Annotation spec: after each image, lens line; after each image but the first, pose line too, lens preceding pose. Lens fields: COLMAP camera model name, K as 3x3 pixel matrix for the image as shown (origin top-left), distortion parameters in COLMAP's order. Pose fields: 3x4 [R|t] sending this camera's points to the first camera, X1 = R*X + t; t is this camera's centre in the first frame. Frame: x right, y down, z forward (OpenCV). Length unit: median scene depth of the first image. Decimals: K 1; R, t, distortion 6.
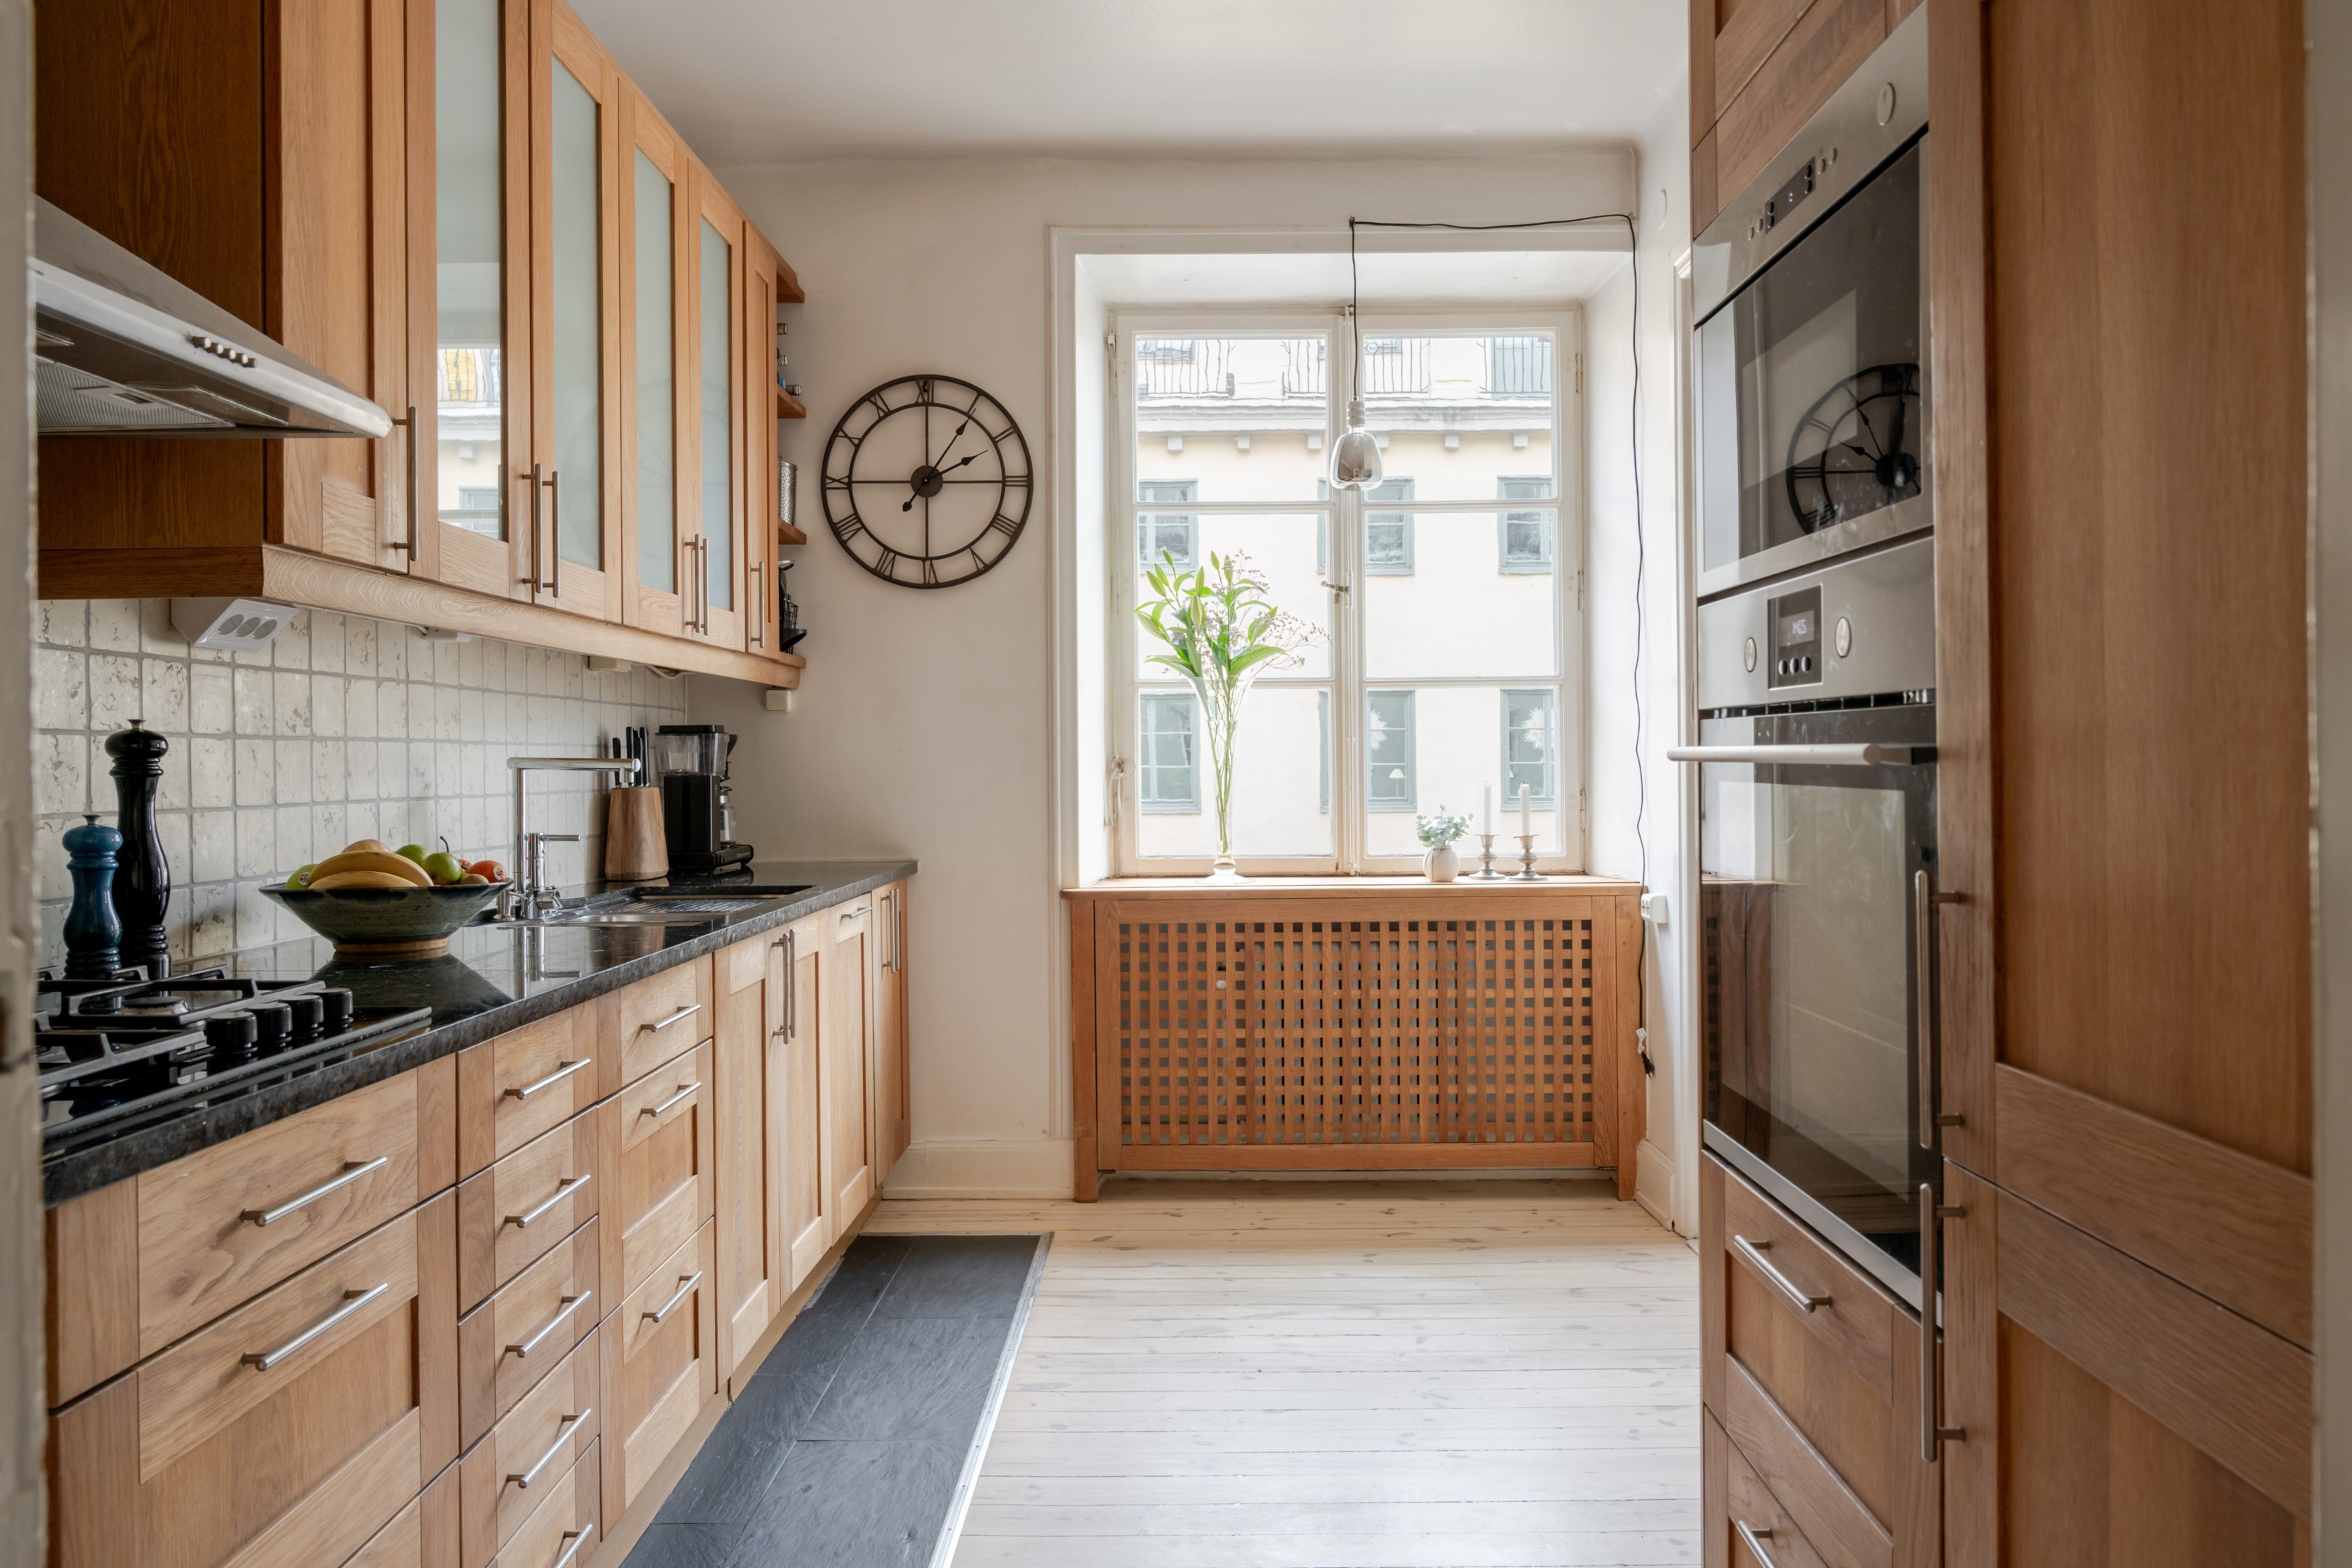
lens RADIAL K [[1655.6, 0, 1183.3], [0, 1655.6, 763.3], [0, 0, 1]] dist [0.000325, 0.000900]
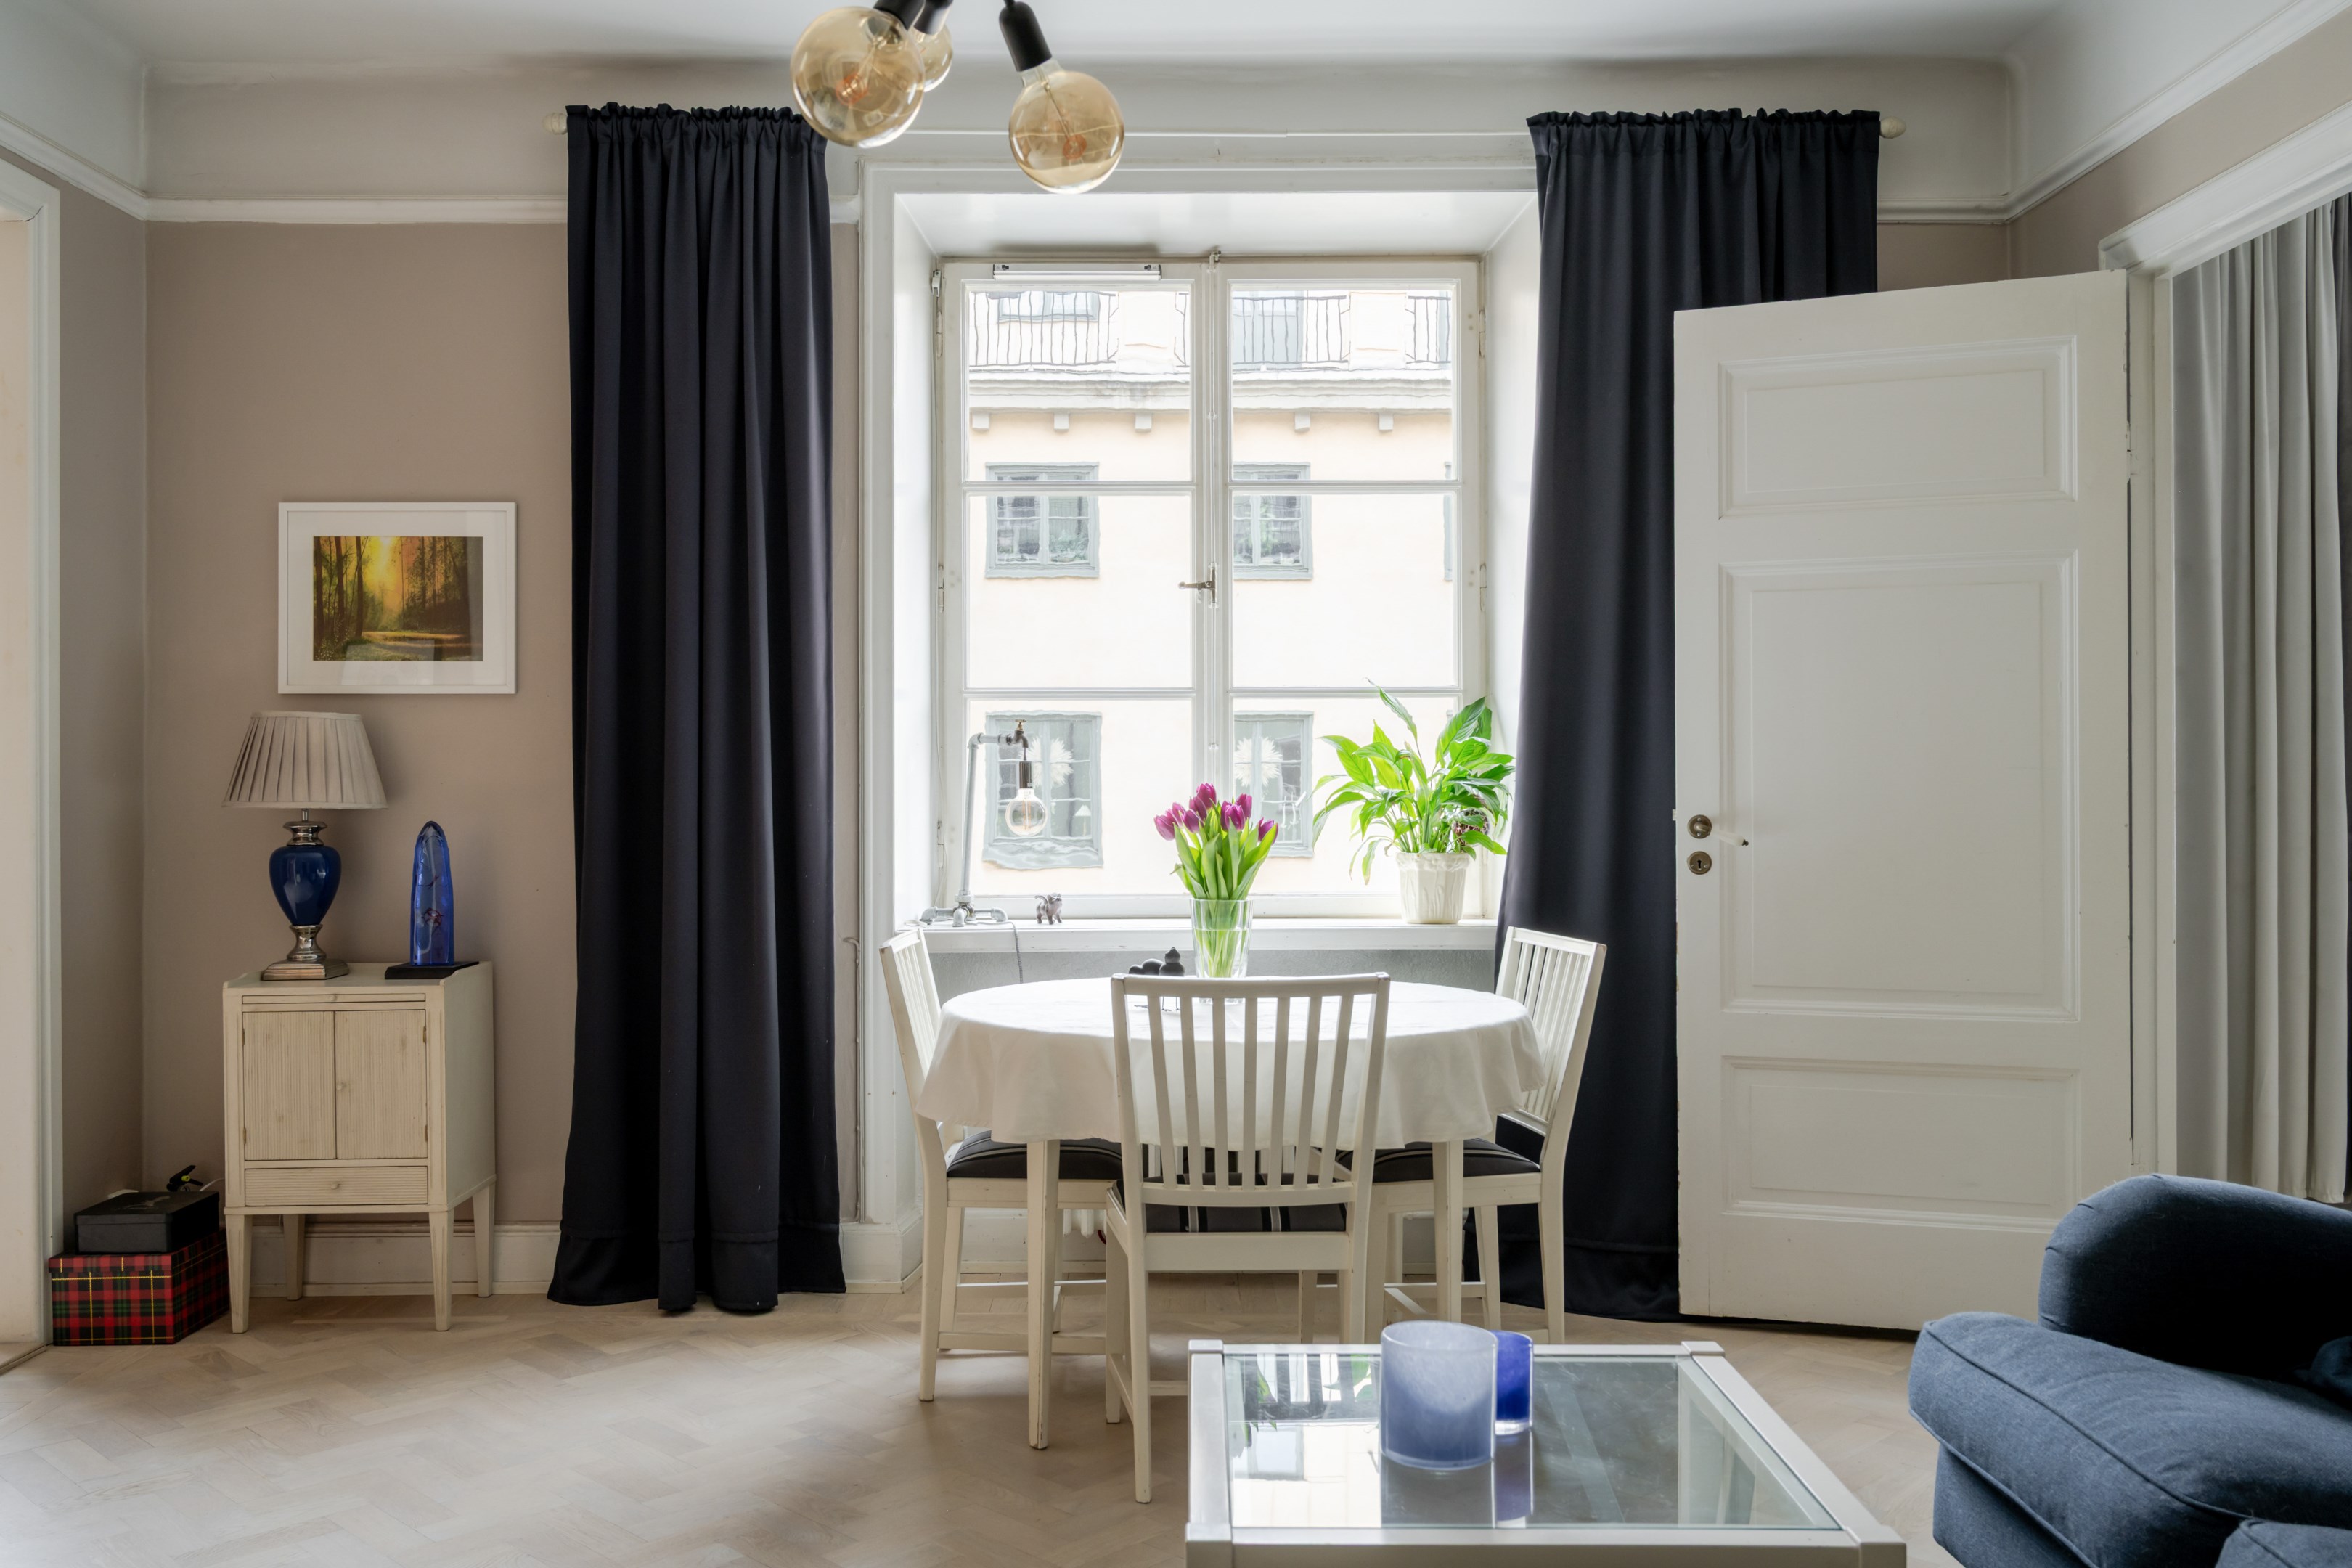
lens RADIAL K [[1955.0, 0, 1164.8], [0, 1955.0, 794.6], [0, 0, 1]] dist [-0.001704, -0.001468]
pose [[0.999850, 0.005479, 0.016441, 0.818617], [-0.005420, 0.999979, -0.003643, 0.003337], [-0.016461, 0.003554, 0.999858, -0.015992]]
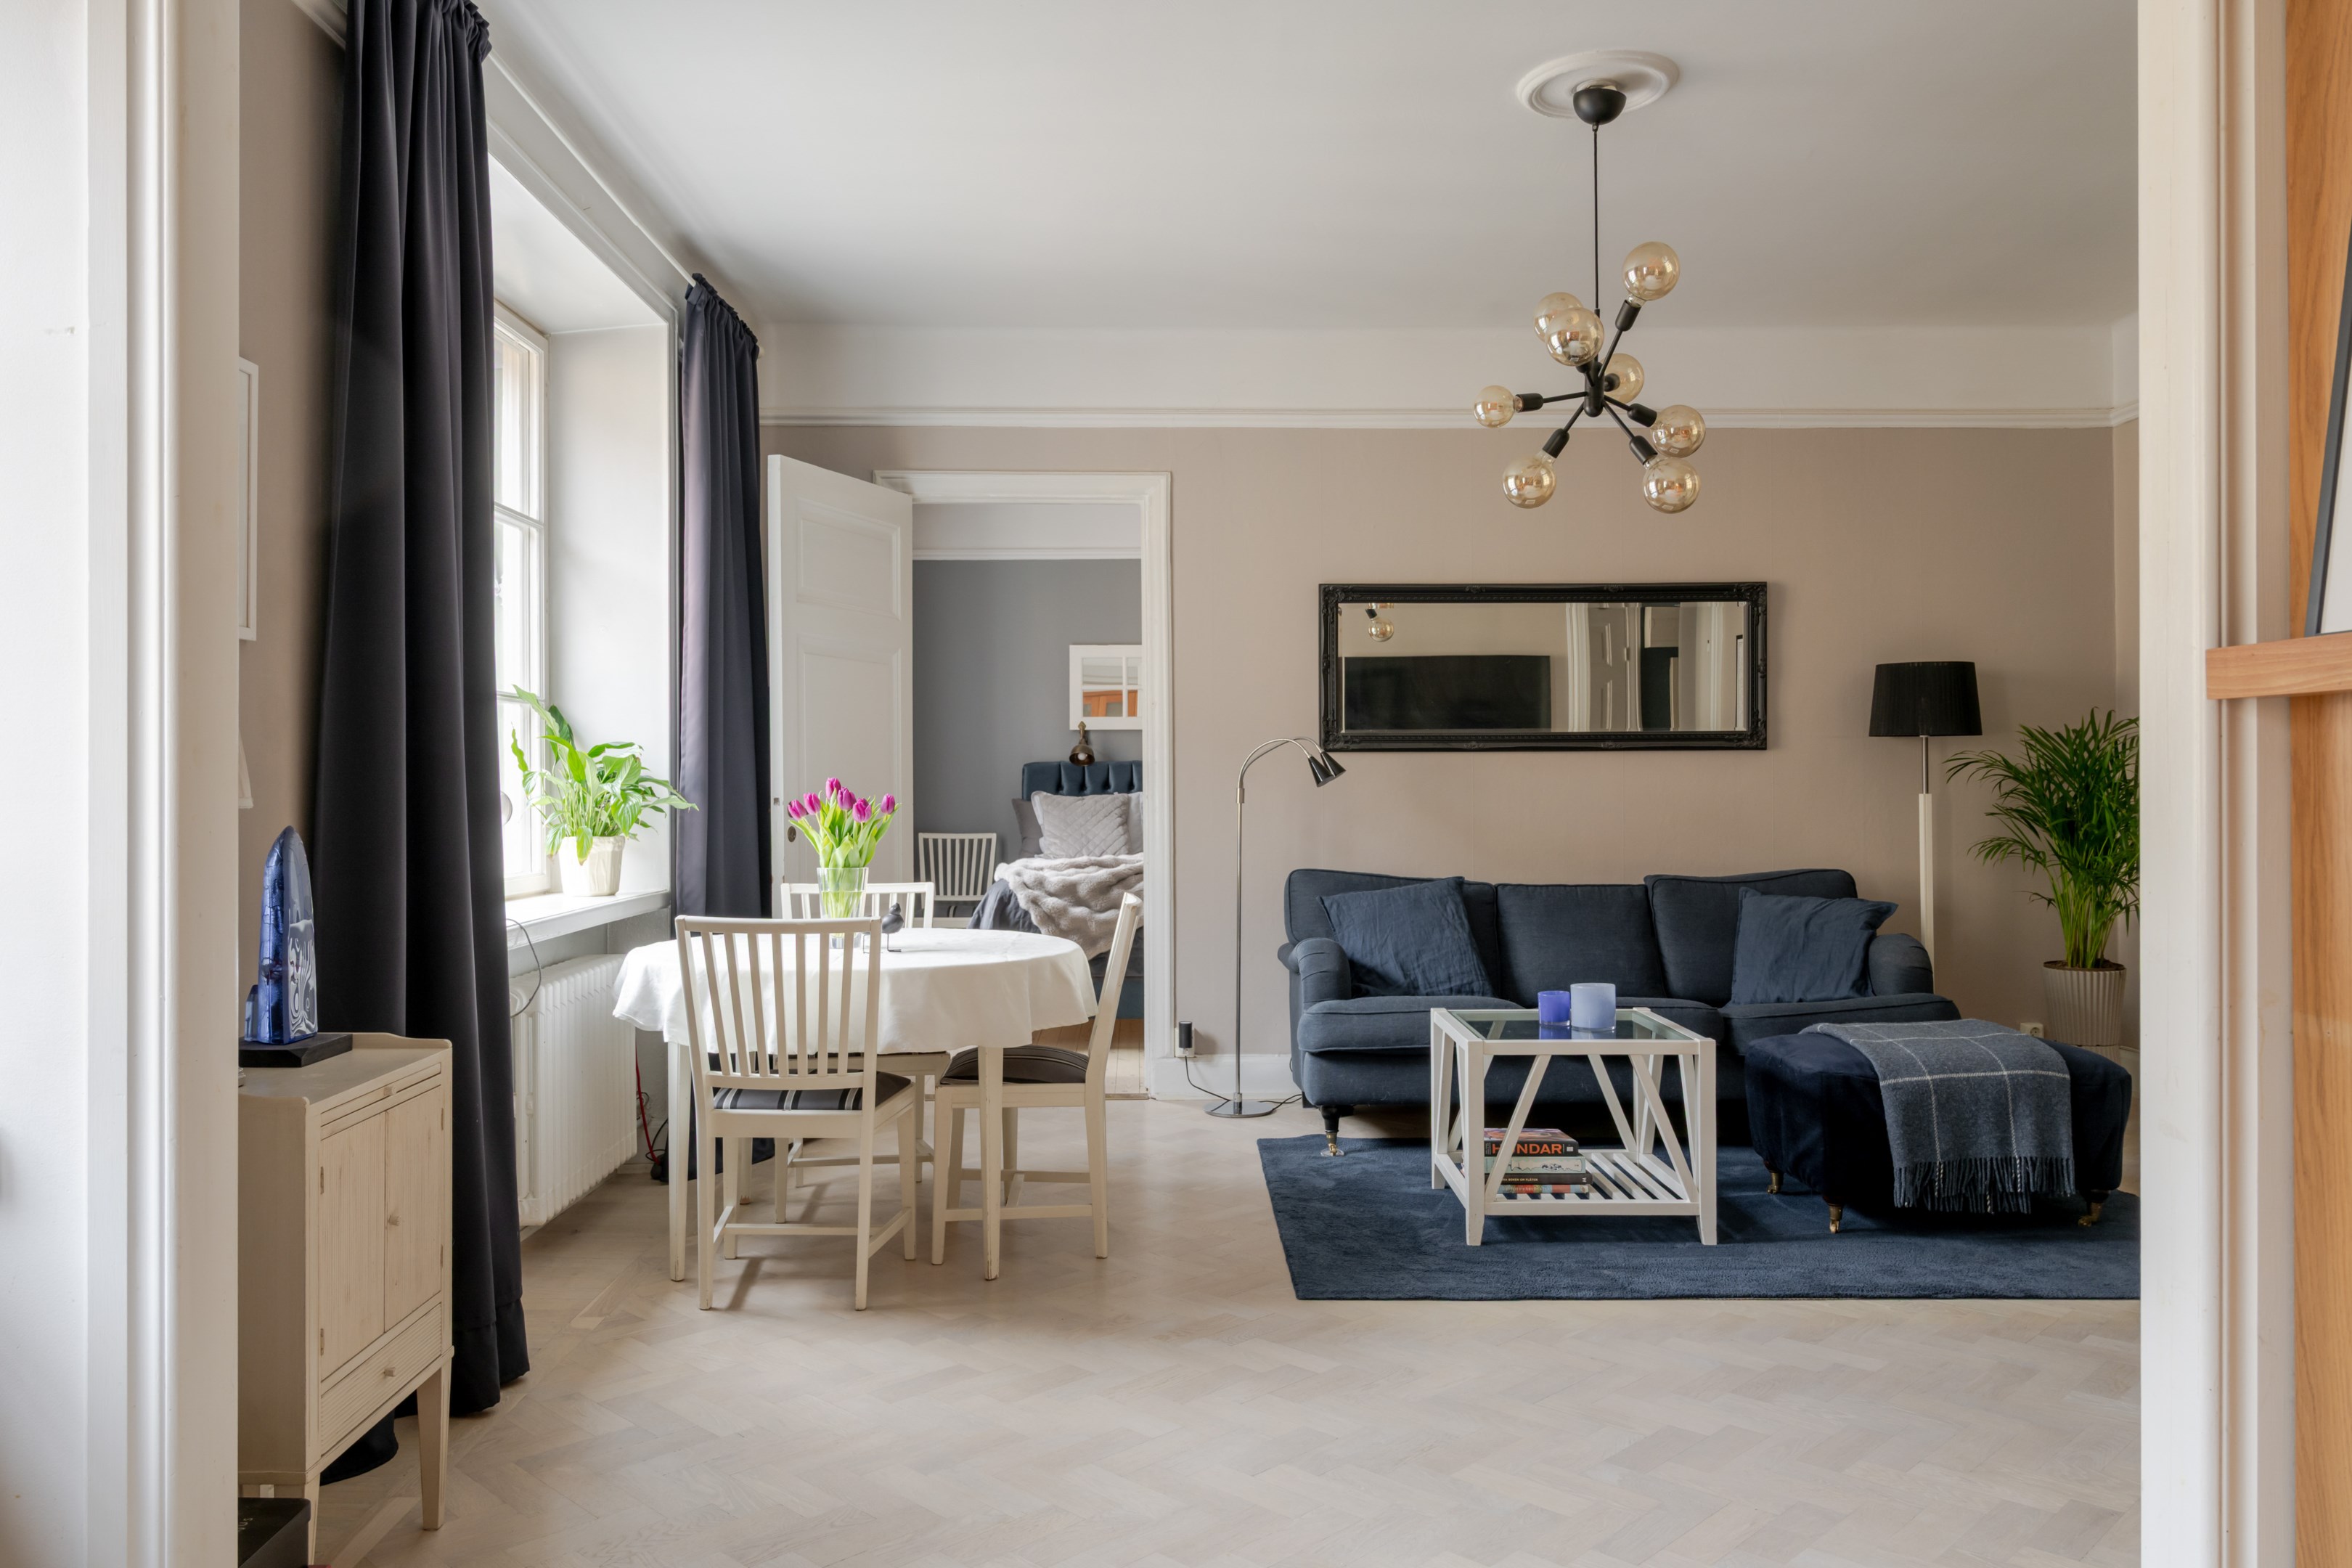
lens RADIAL K [[1683.9, 0, 1186.2], [0, 1683.9, 761.6], [0, 0, 1]] dist [-0.003154, 0.003443]
pose [[-0.040981, 0.022338, 0.998910, -0.107080], [0.005974, 0.999738, -0.022112, 0.008304], [-0.999142, 0.005062, -0.041104, 0.690910]]
